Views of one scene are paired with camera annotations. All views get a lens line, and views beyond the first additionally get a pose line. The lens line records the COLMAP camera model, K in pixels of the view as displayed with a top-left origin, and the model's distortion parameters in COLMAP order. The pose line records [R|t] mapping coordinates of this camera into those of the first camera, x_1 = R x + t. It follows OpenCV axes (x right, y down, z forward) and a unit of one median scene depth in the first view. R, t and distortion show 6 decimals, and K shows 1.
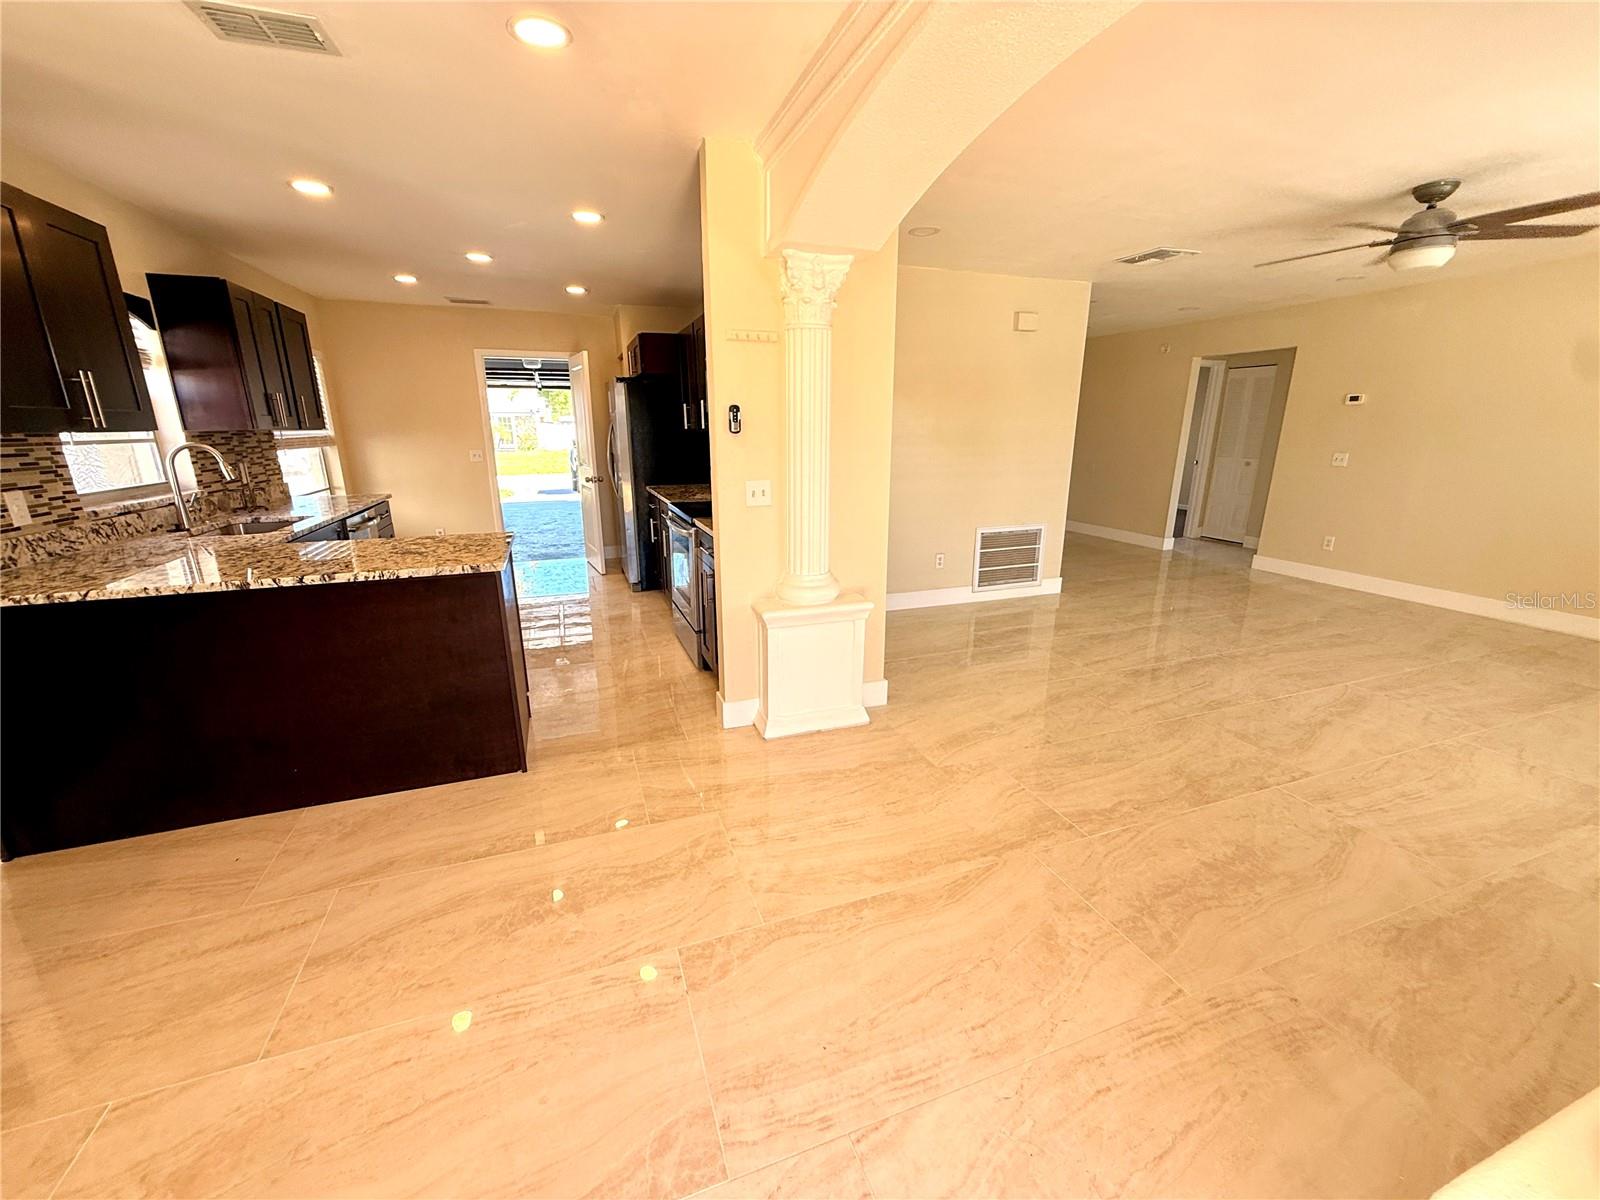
lens RADIAL K [[640.4, 0, 799.3], [0, 640.4, 601.9], [0, 0, 1]] dist [-0.000051, 0.000200]
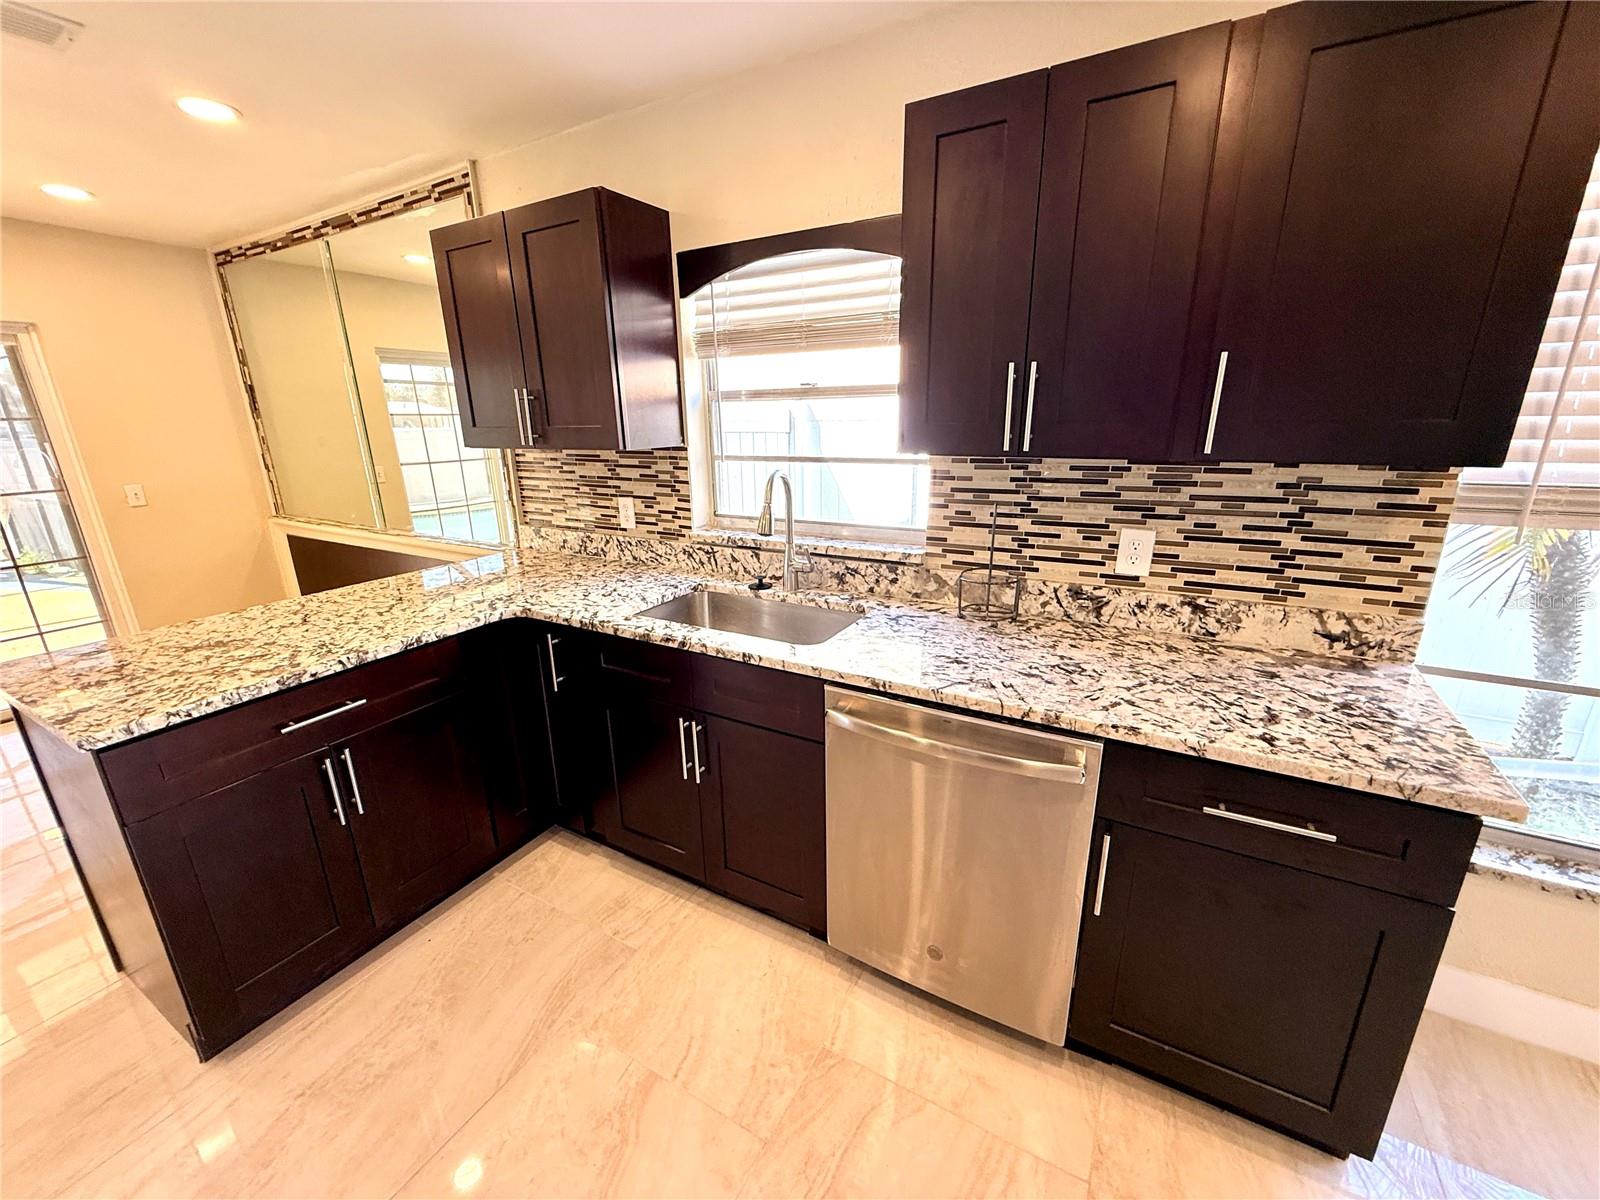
lens RADIAL K [[640.4, 0, 801.6], [0, 640.4, 601.6], [0, 0, 1]] dist [-0.000051, 0.000200]
pose [[-0.760605, 0.198310, -0.618185, -0.684330], [-0.154261, 0.869728, 0.468804, -0.542095], [0.630622, 0.451936, -0.630928, 1.833996]]
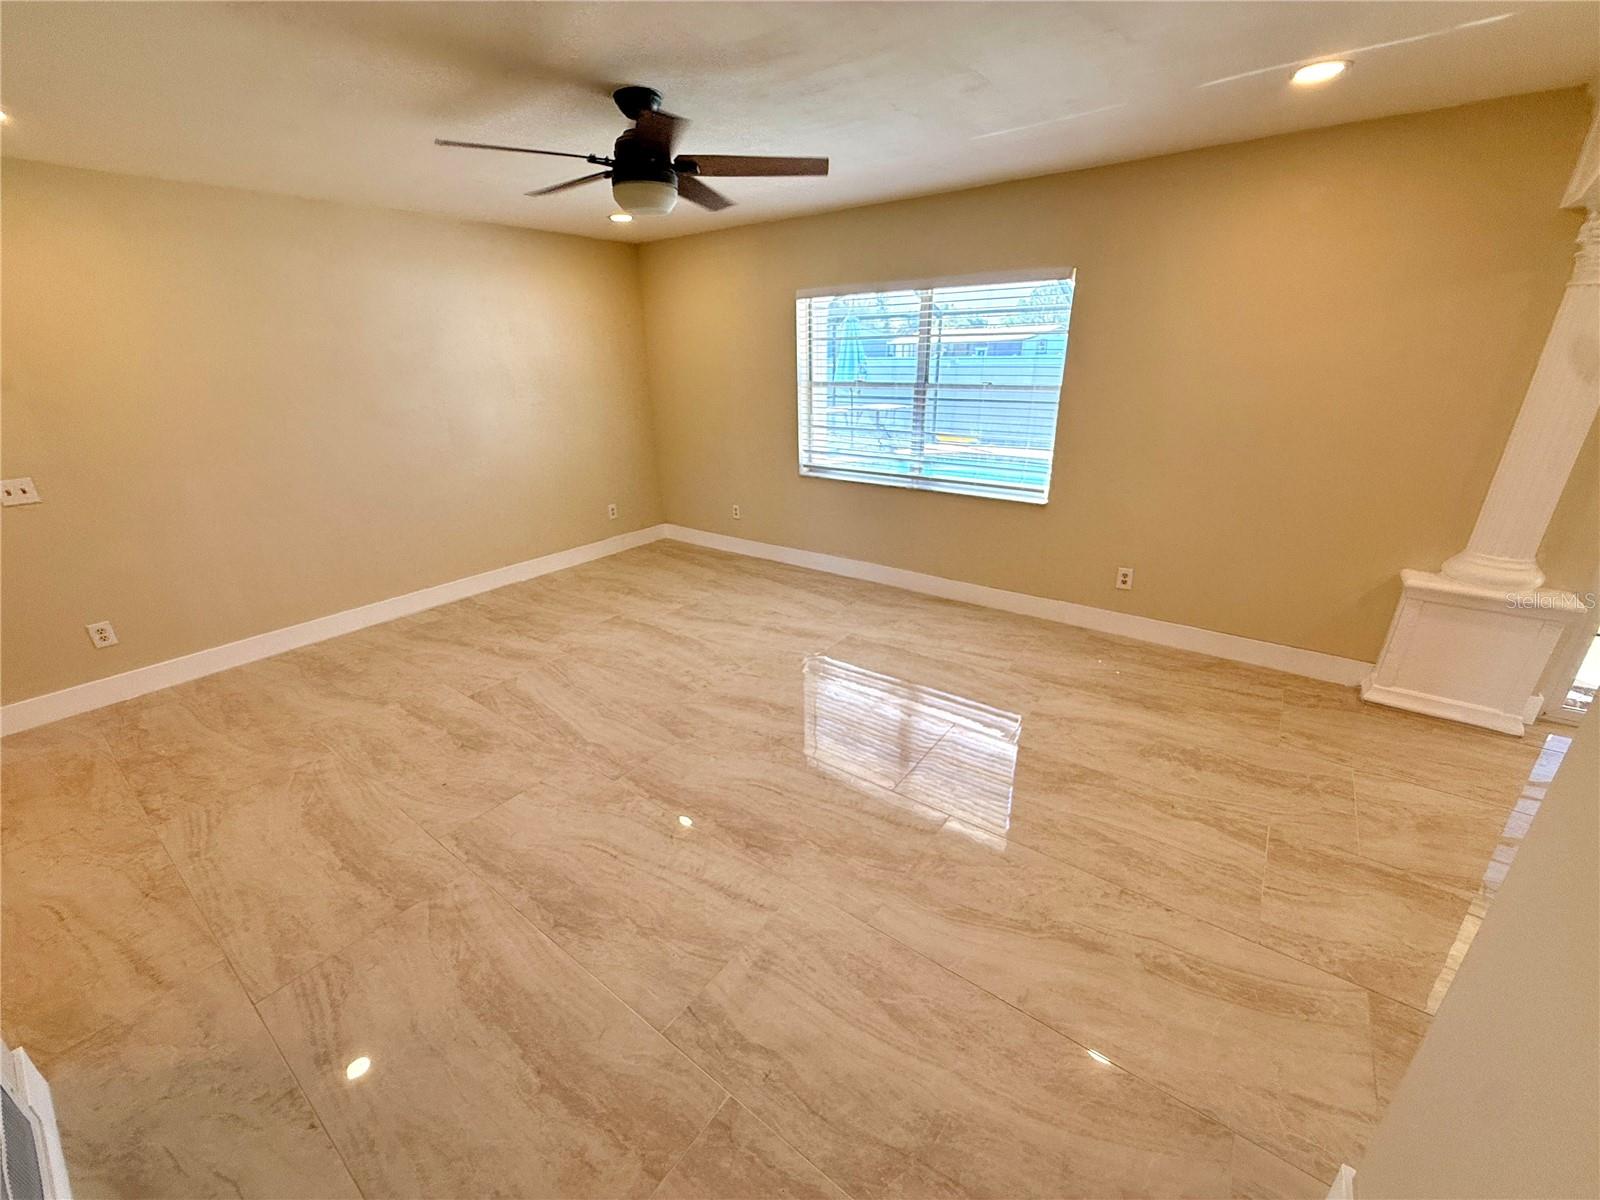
lens RADIAL K [[640.4, 0, 803.0], [0, 640.4, 600.8], [0, 0, 1]] dist [-0.000051, 0.000200]
pose [[-0.544656, -0.295483, 0.784881, 0.149009], [0.243038, 0.840106, 0.484926, -0.562602], [-0.802672, 0.454874, -0.385756, 1.675206]]
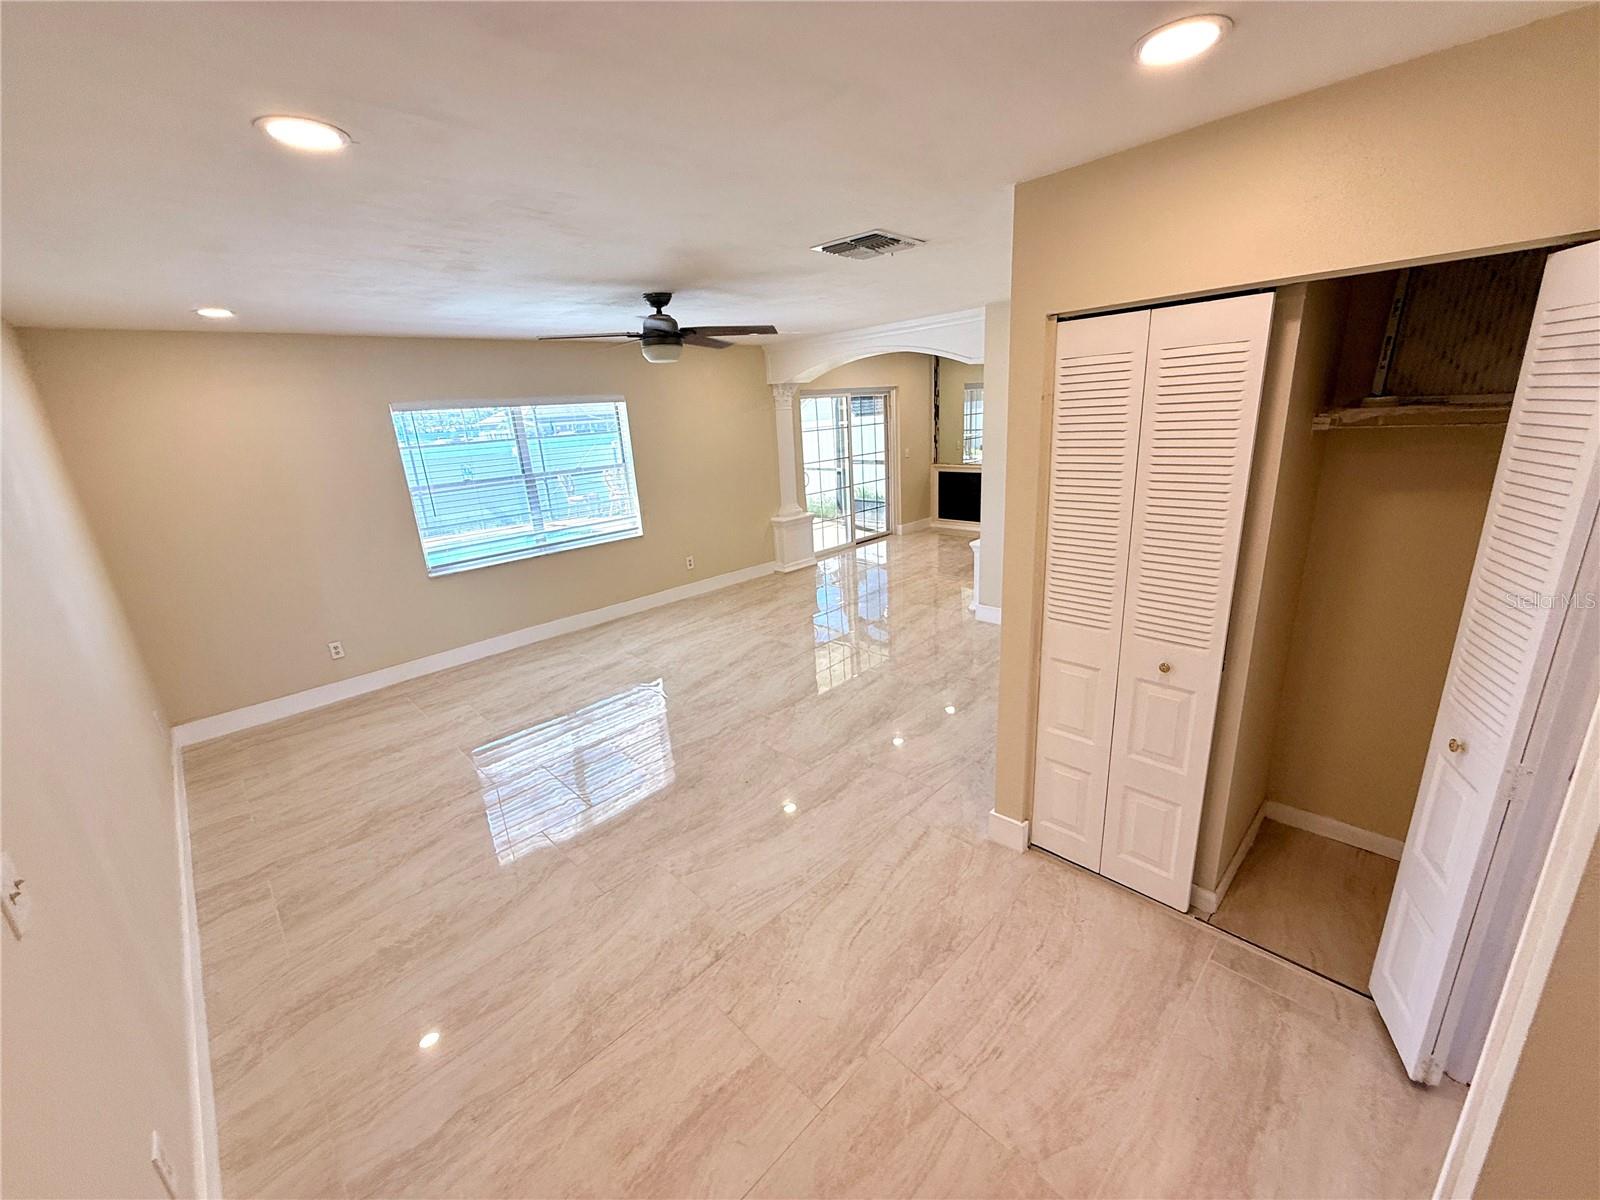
lens RADIAL K [[640.4, 0, 799.4], [0, 640.4, 598.7], [0, 0, 1]] dist [-0.000051, 0.000200]
pose [[-0.907002, 0.171175, -0.384767, 1.579699], [-0.055209, 0.857446, 0.511603, -0.952901], [0.417491, 0.485268, -0.768256, 2.776270]]
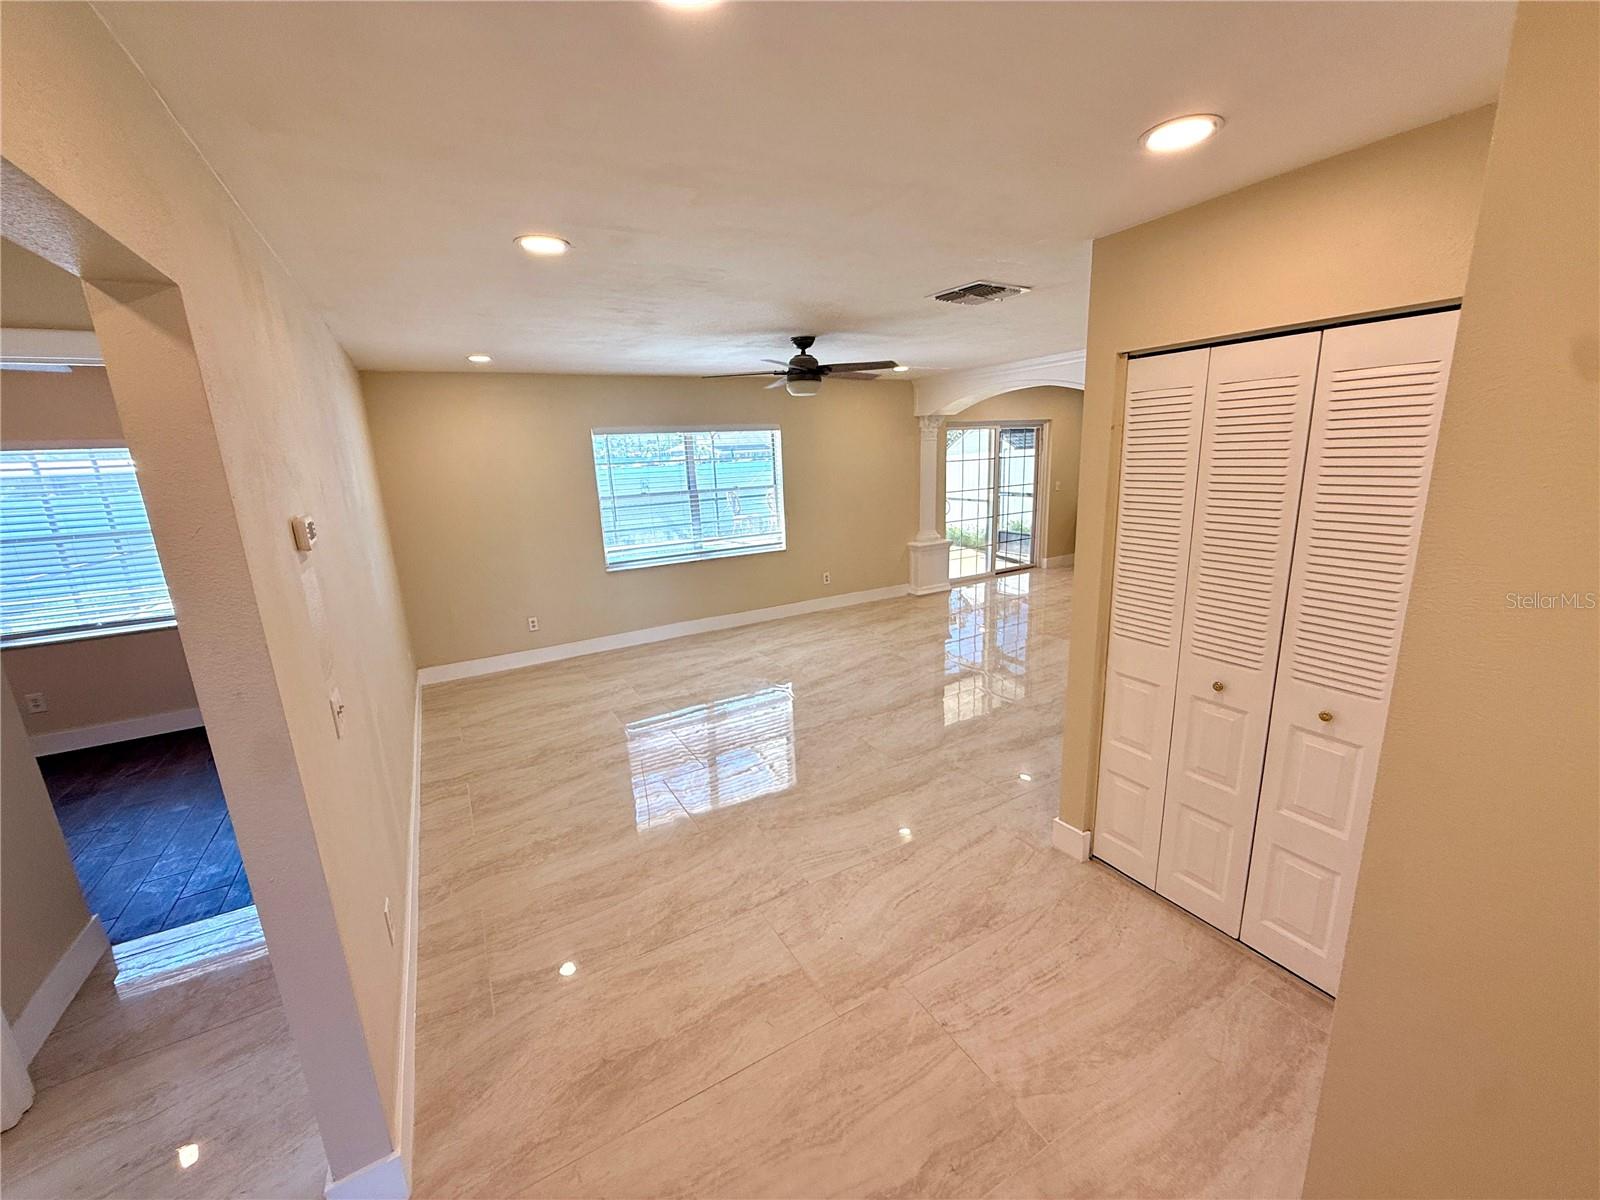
lens RADIAL K [[640.4, 0, 798.2], [0, 640.4, 598.6], [0, 0, 1]] dist [-0.000051, 0.000200]
pose [[-0.984635, 0.077353, -0.156561, 1.524055], [-0.007180, 0.877851, 0.478881, -0.988928], [0.174480, 0.472647, -0.863807, 2.972430]]
